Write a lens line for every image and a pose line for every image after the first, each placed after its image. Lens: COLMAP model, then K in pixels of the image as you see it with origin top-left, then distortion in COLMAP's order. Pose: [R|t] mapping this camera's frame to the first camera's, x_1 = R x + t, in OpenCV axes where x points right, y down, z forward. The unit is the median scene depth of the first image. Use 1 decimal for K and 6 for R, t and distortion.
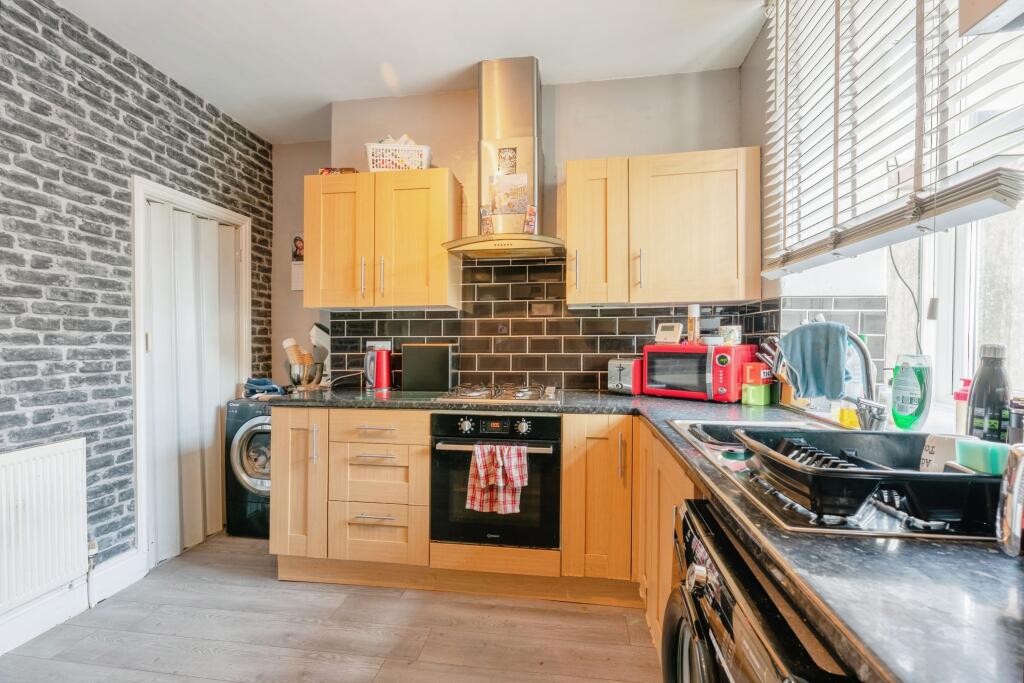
lens RADIAL K [[467.2, 0, 512.0], [0, 467.2, 341.5], [0, 0, 1]] dist [-0.002180, -0.000323]
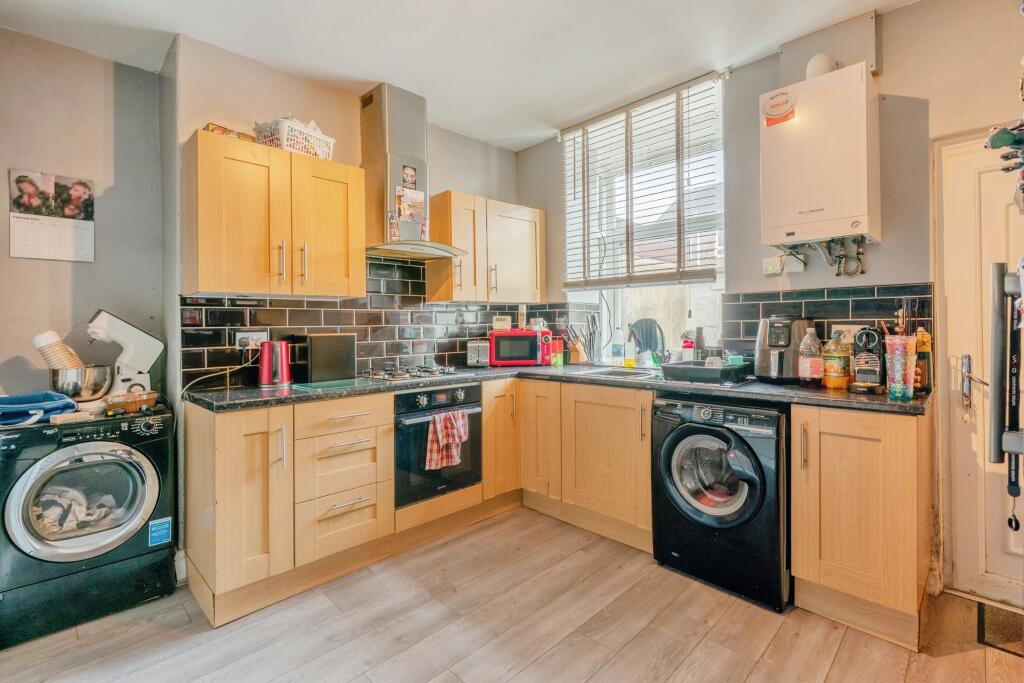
lens RADIAL K [[465.4, 0, 511.7], [0, 465.4, 324.1], [0, 0, 1]] dist [0.002143, 0.000414]
pose [[0.606966, -0.002877, 0.794723, -0.887852], [0.016572, 0.999822, -0.009037, 0.000011], [-0.794555, 0.018656, 0.606905, 0.097078]]
